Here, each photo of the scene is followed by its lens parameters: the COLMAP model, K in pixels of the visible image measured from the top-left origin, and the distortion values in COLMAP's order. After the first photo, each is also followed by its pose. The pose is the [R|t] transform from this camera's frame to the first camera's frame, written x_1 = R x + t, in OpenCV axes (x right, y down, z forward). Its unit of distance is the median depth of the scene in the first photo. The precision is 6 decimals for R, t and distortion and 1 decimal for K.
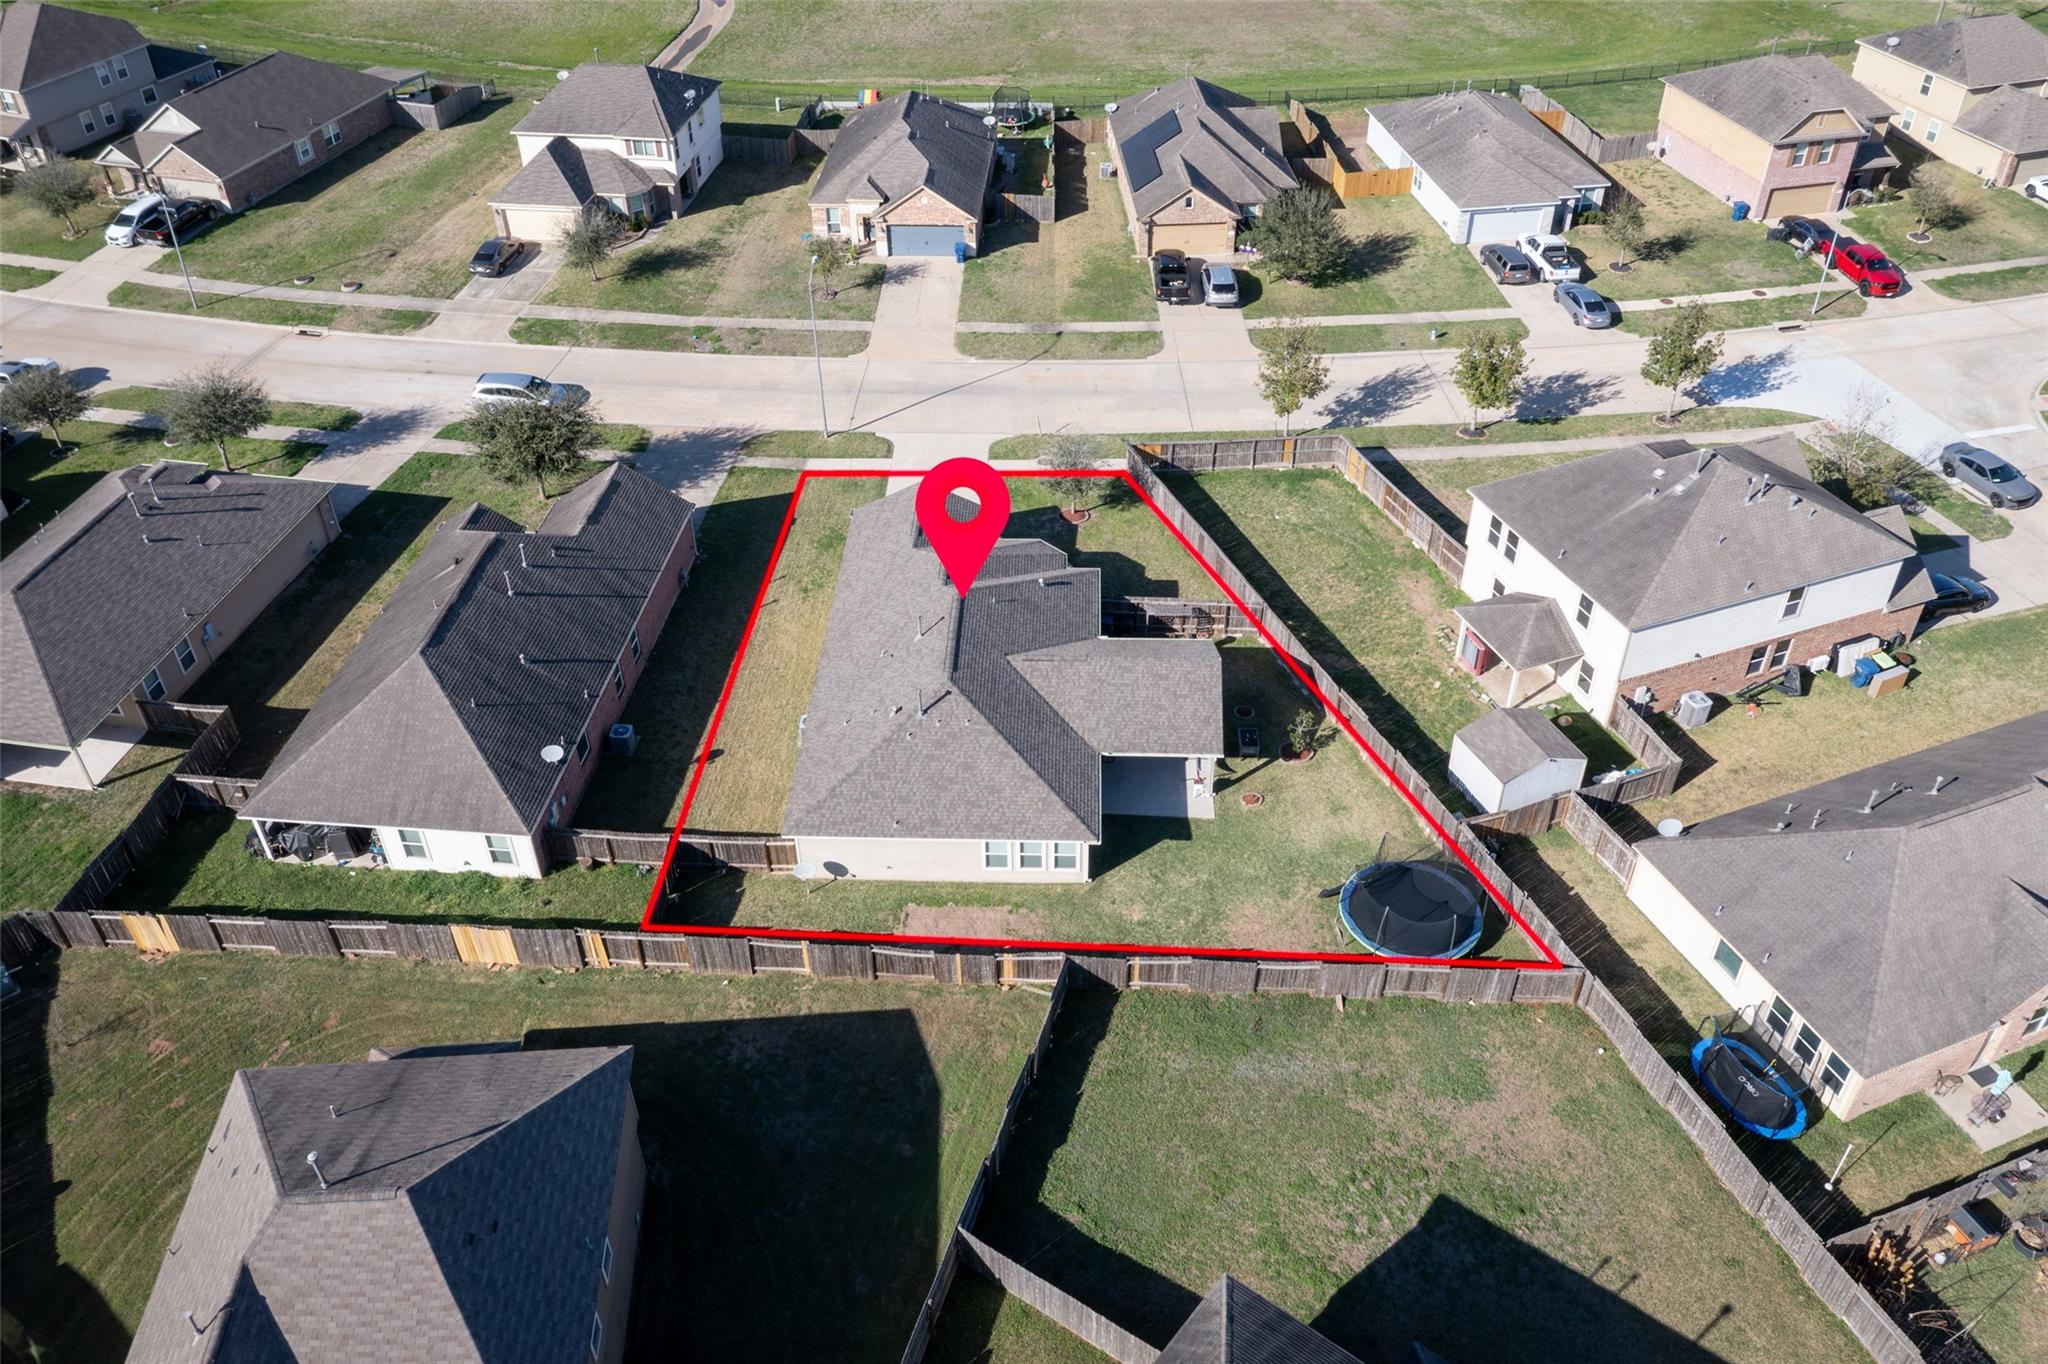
lens RADIAL K [[1644.8, 0, 1024.0], [0, 1644.8, 682.0], [0, 0, 1]] dist [0.000885, -0.051758]
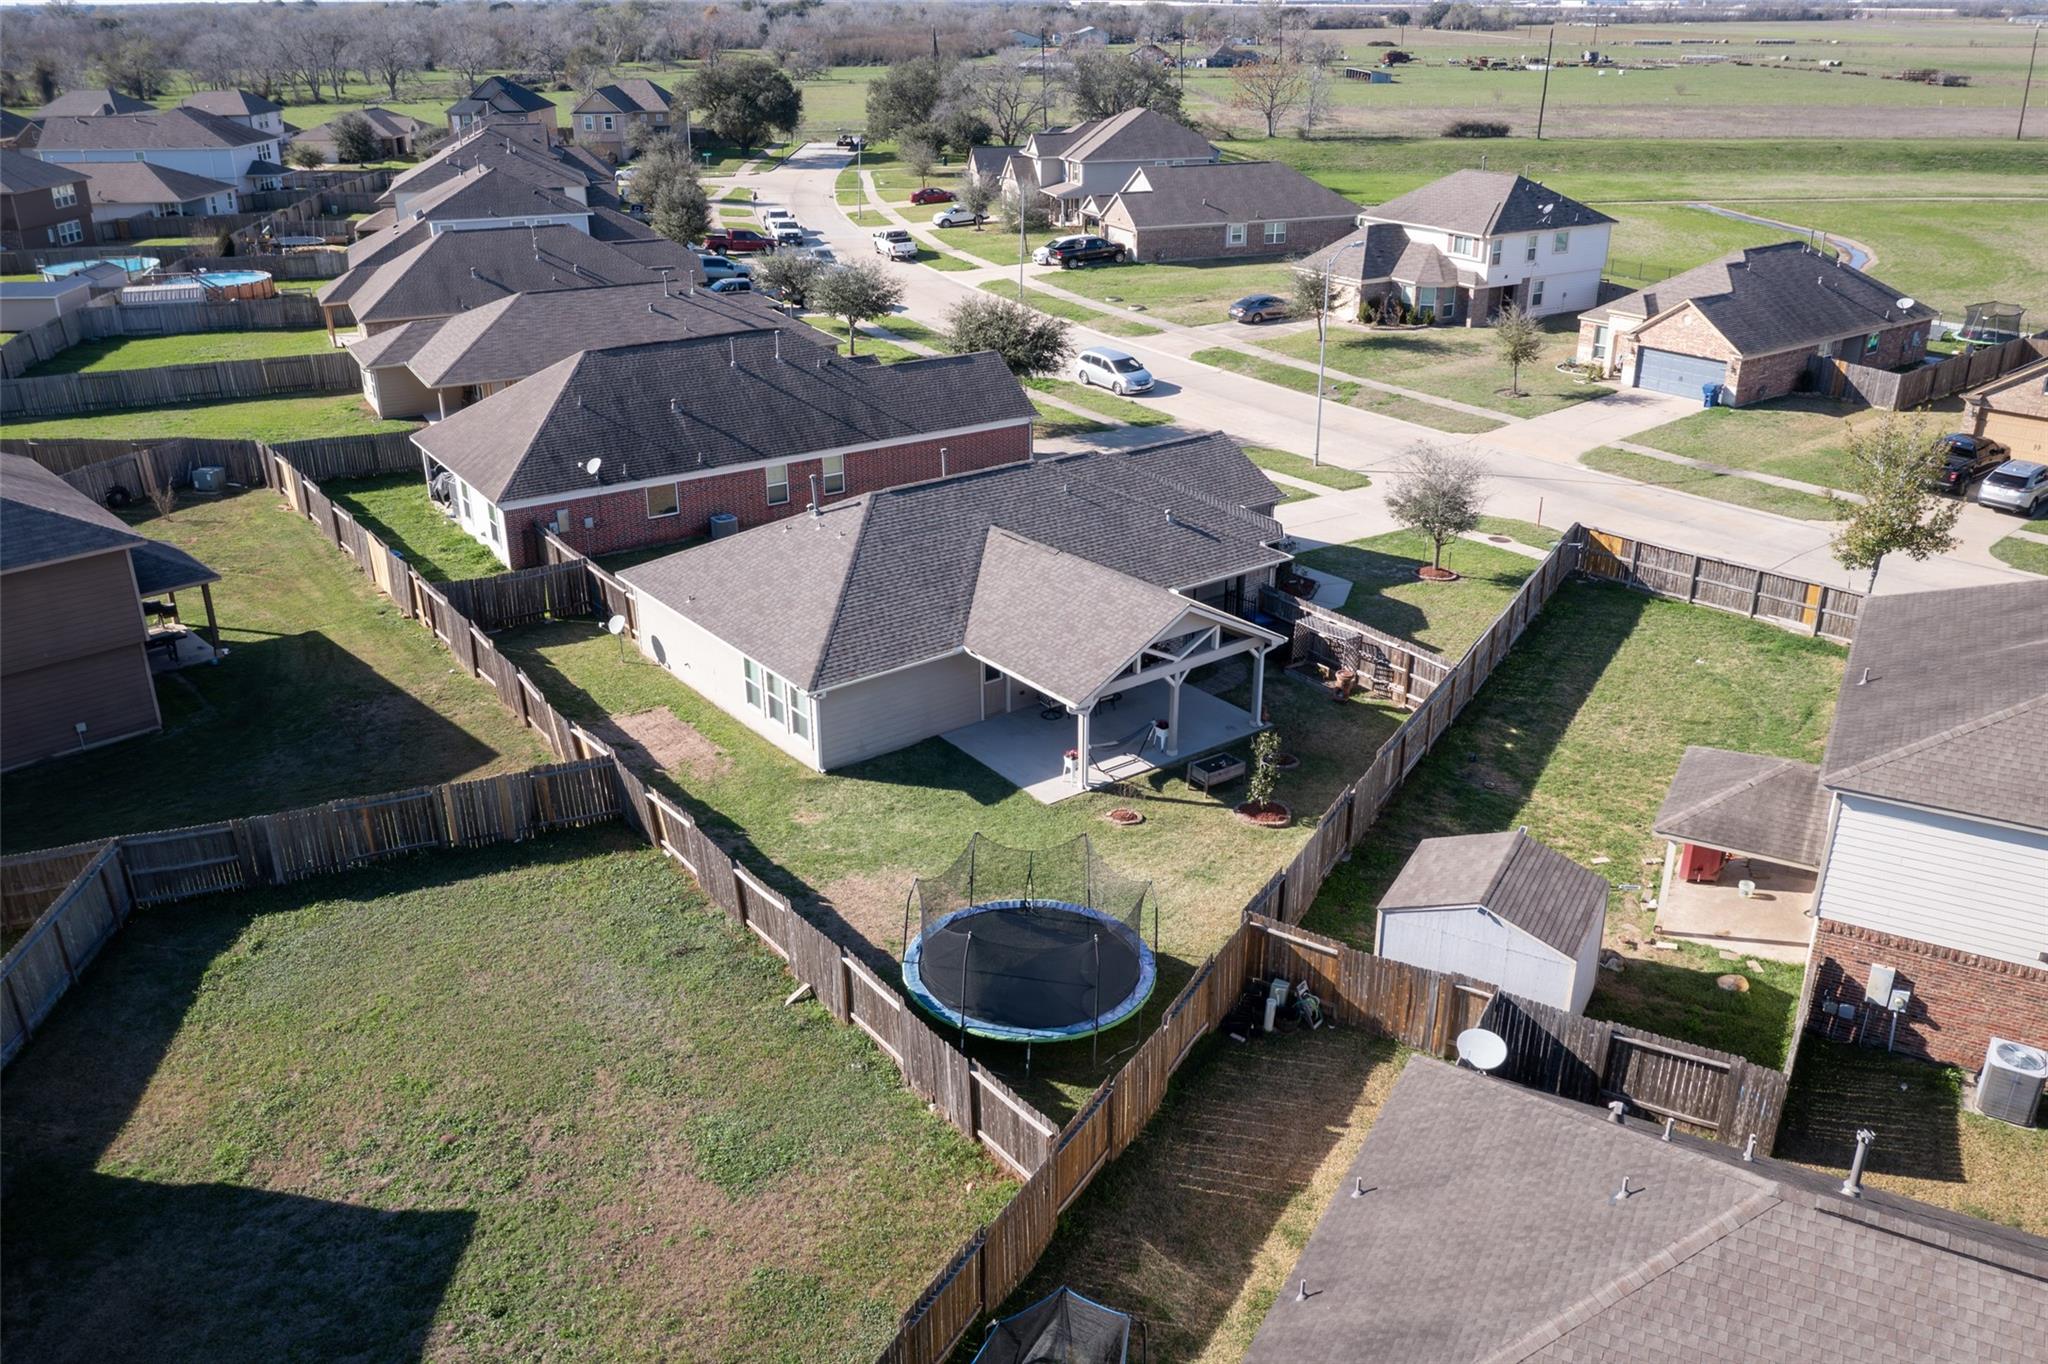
lens RADIAL K [[1644.8, 0, 1024.0], [0, 1644.8, 682.0], [0, 0, 1]] dist [0.000885, -0.051758]
pose [[0.632401, 0.306885, -0.711260, 0.358094], [-0.481994, 0.874680, -0.051159, 0.050374], [0.606425, 0.375176, 0.701065, 0.338109]]
